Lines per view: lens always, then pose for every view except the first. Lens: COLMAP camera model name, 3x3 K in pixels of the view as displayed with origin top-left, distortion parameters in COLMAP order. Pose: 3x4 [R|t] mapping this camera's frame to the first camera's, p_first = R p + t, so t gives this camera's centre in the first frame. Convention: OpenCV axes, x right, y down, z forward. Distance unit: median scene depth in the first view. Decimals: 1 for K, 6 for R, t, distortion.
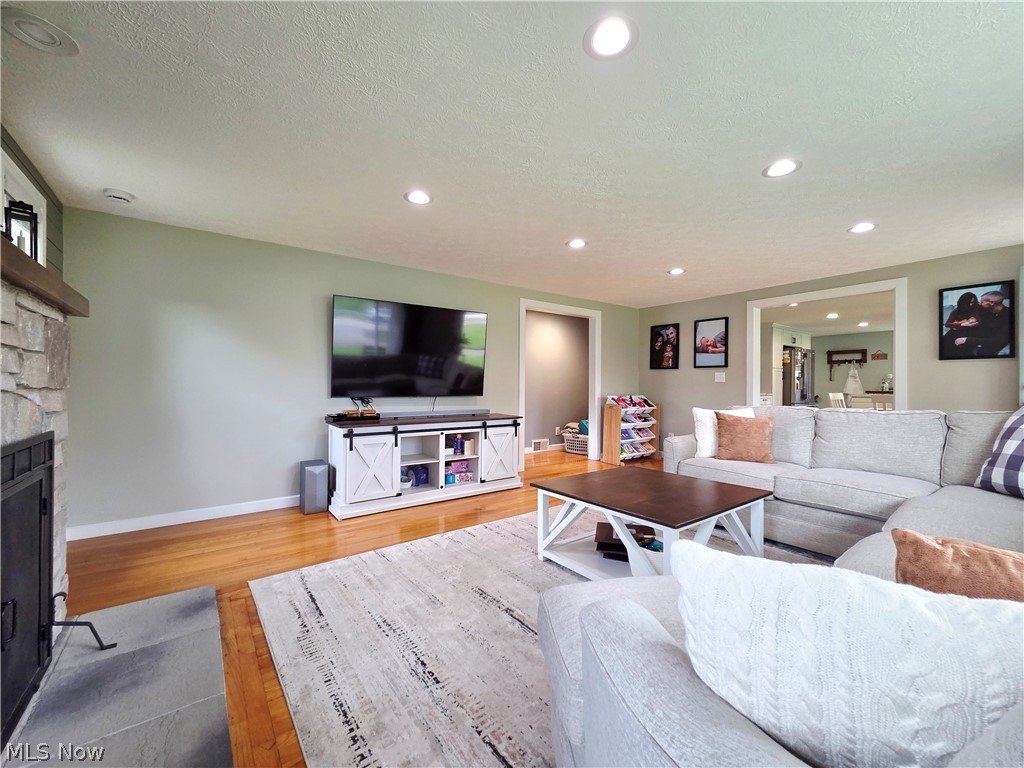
lens RADIAL K [[416.9, 0, 513.1], [0, 416.9, 388.0], [0, 0, 1]] dist [0.002856, 0.000160]
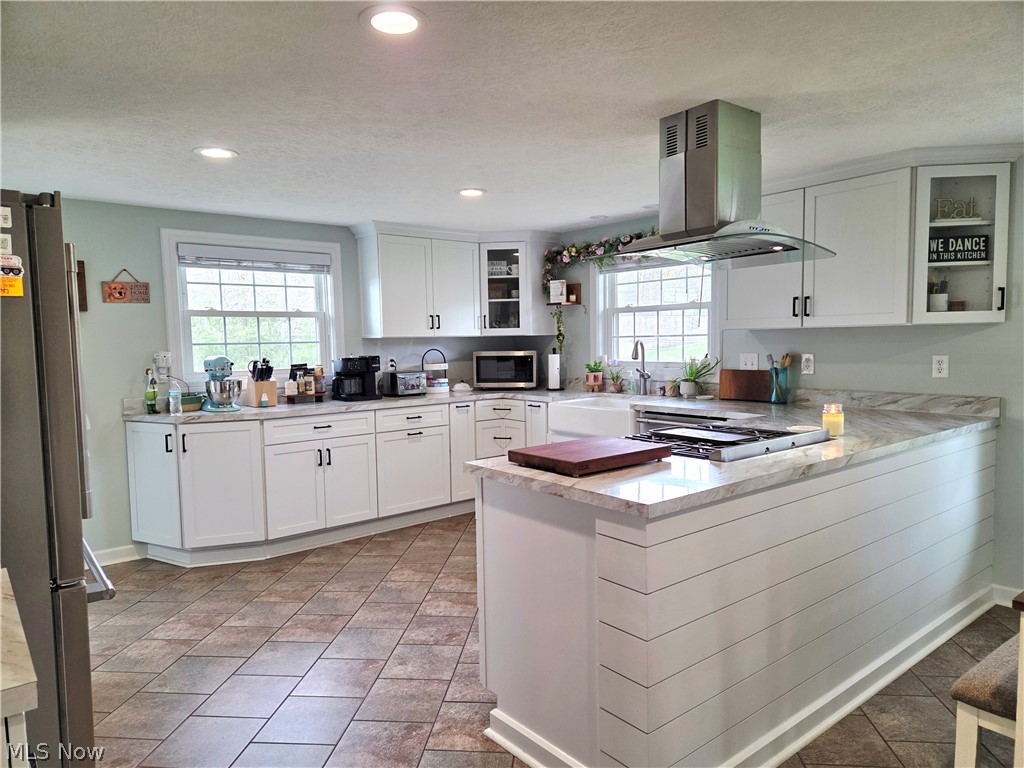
lens RADIAL K [[682.3, 0, 514.2], [0, 682.3, 391.3], [0, 0, 1]] dist [0.050073, -0.020856]
pose [[-0.046601, -0.086297, 0.995179, 0.798653], [0.028062, 0.995755, 0.087661, -0.085852], [-0.998519, 0.032012, -0.043982, 1.588149]]
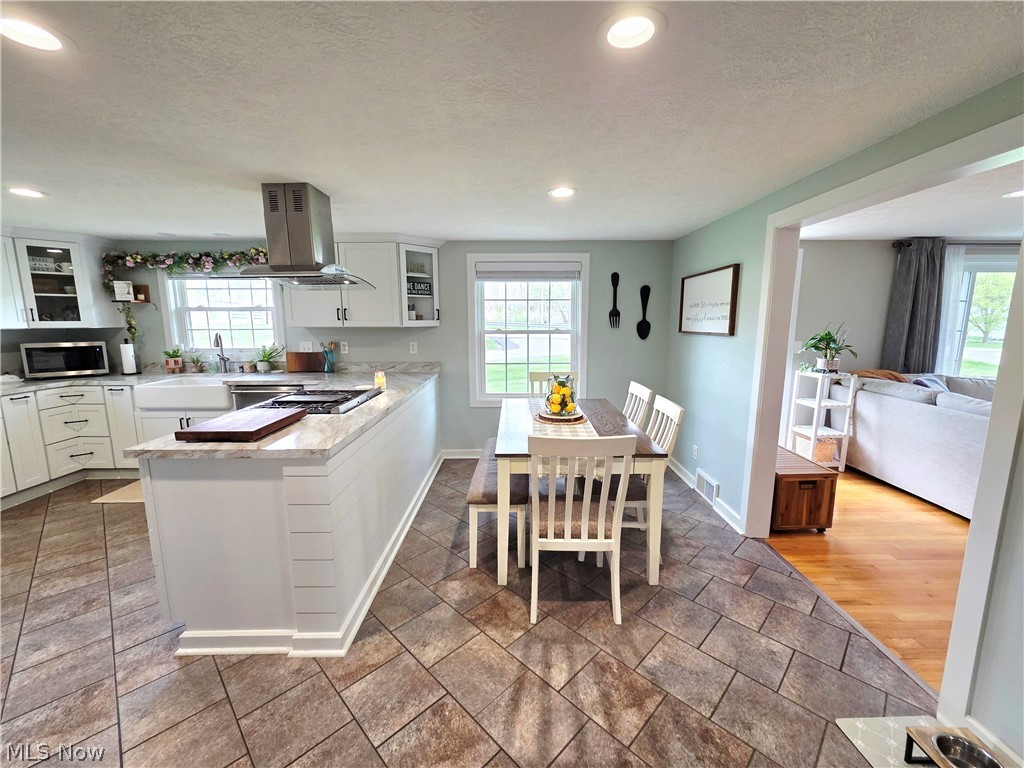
lens RADIAL K [[416.9, 0, 513.2], [0, 416.9, 384.9], [0, 0, 1]] dist [0.002856, 0.000160]
pose [[-0.803626, -0.098923, 0.586855, 0.829156], [0.001105, 0.985839, 0.167690, -0.106787], [-0.595133, 0.135409, -0.792137, 1.693741]]
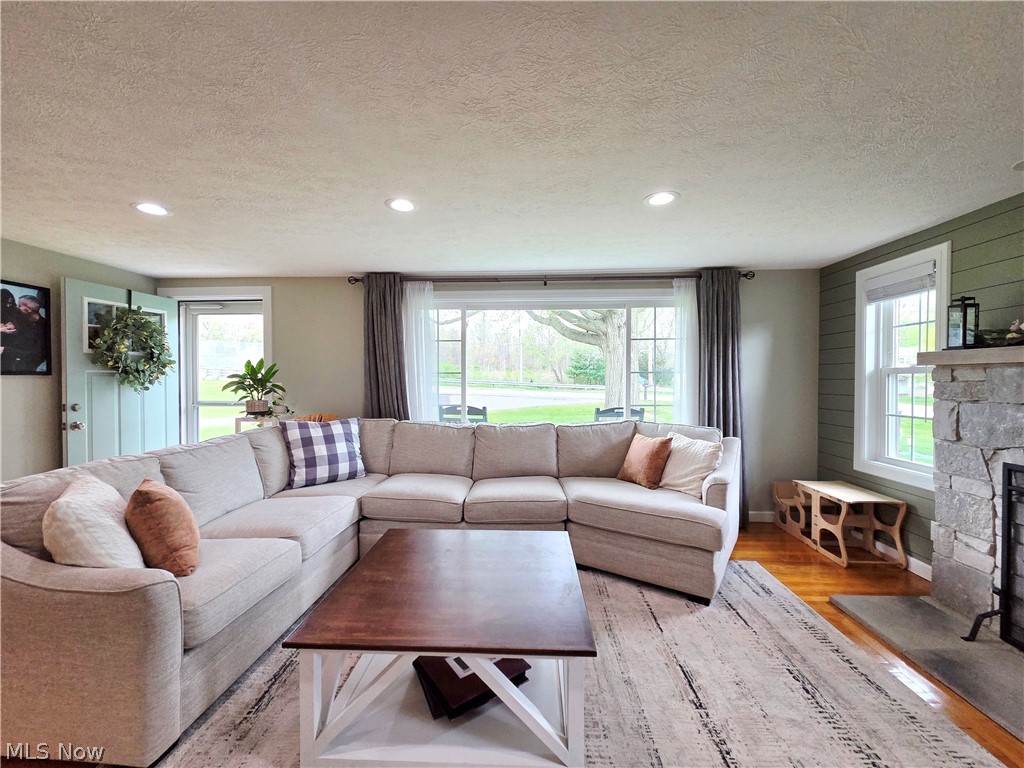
lens RADIAL K [[416.9, 0, 511.9], [0, 416.9, 387.5], [0, 0, 1]] dist [0.002856, 0.000160]
pose [[-0.768828, -0.018896, 0.639177, -0.113914], [0.000084, 0.999560, 0.029651, -0.059431], [-0.639456, 0.022850, -0.768488, 0.857512]]
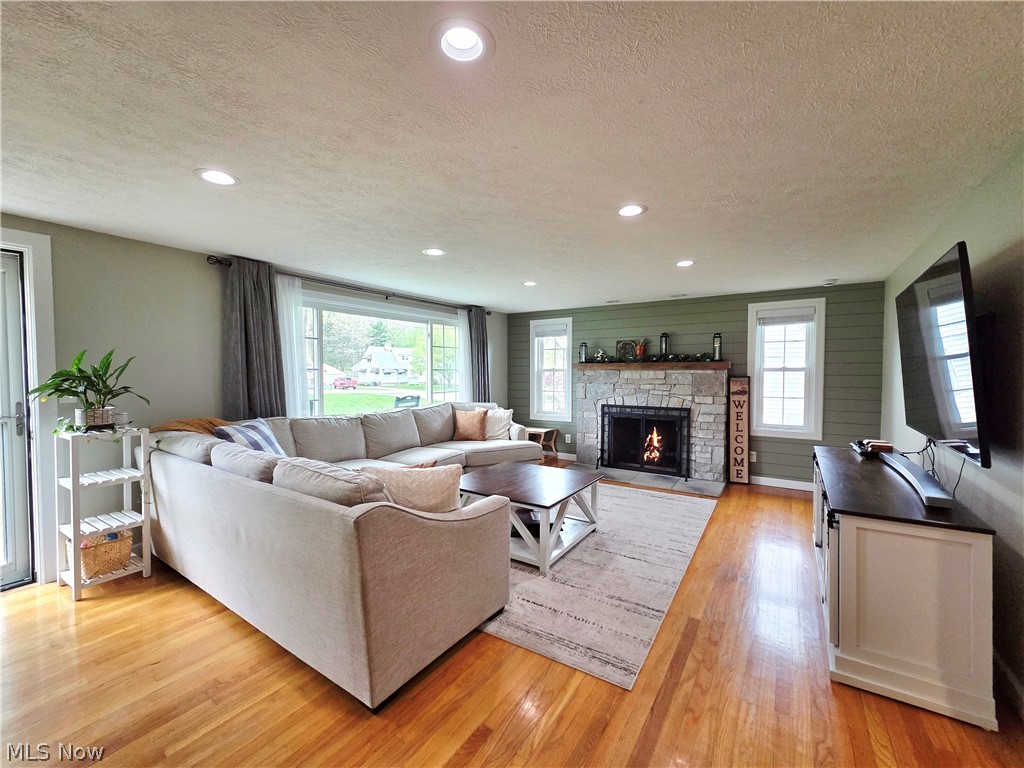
lens RADIAL K [[416.9, 0, 515.9], [0, 416.9, 387.8], [0, 0, 1]] dist [0.002856, 0.000160]
pose [[-0.941144, 0.007245, -0.337929, 0.459310], [-0.007930, 0.999022, 0.043503, -0.067571], [0.337913, 0.043622, -0.940166, 1.291127]]
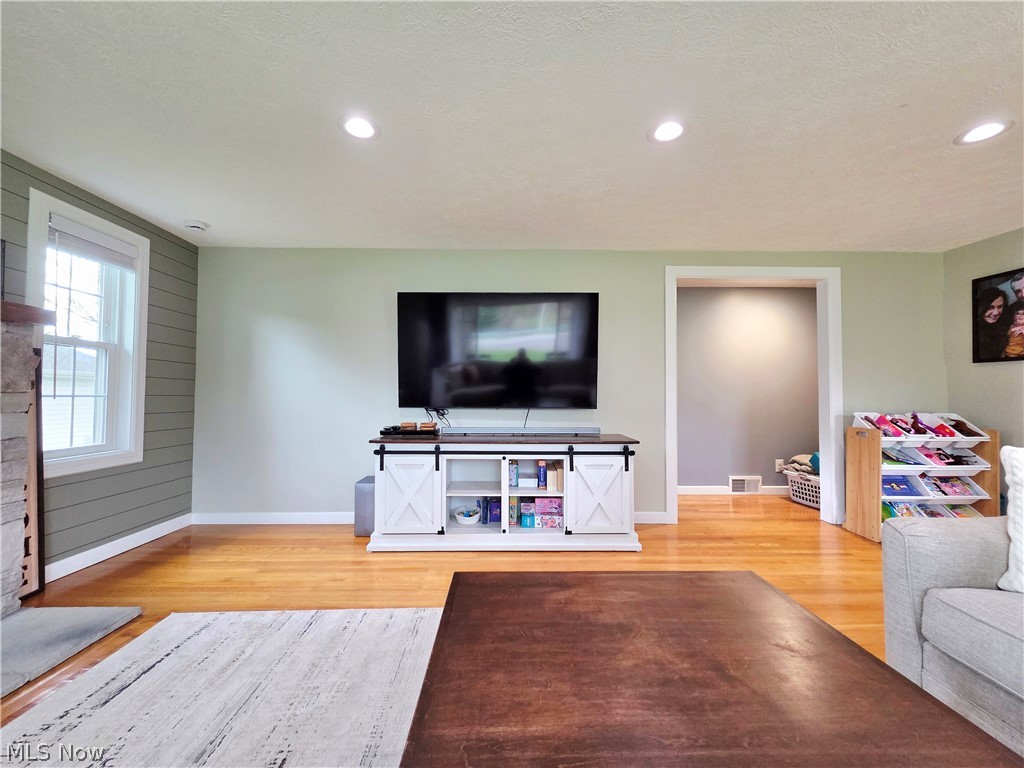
lens RADIAL K [[416.9, 0, 514.3], [0, 416.9, 383.4], [0, 0, 1]] dist [0.002856, 0.000160]
pose [[0.809489, -0.019963, -0.586796, 0.250106], [-0.004670, 0.999171, -0.040436, 0.005667], [0.587117, 0.035473, 0.808725, 0.362105]]
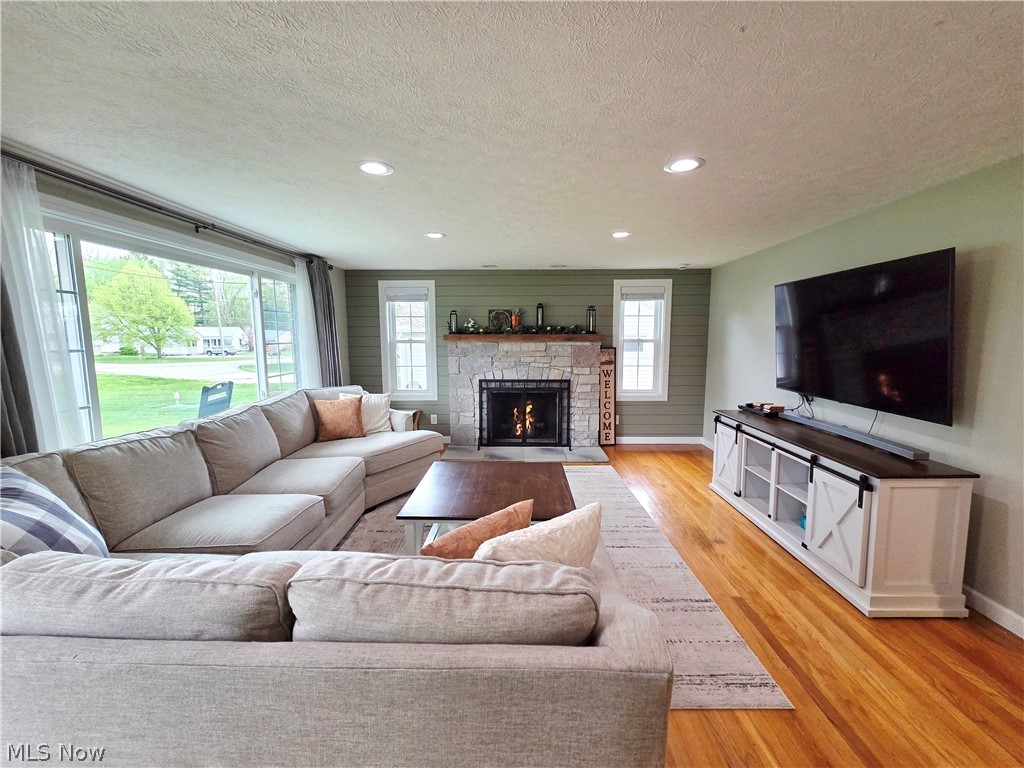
lens RADIAL K [[416.9, 0, 513.4], [0, 416.9, 387.4], [0, 0, 1]] dist [0.002856, 0.000160]
pose [[-0.620179, 0.092302, -0.779011, 0.640829], [-0.006044, 0.992462, 0.122405, -0.086208], [0.784437, 0.080621, -0.614946, 0.968803]]
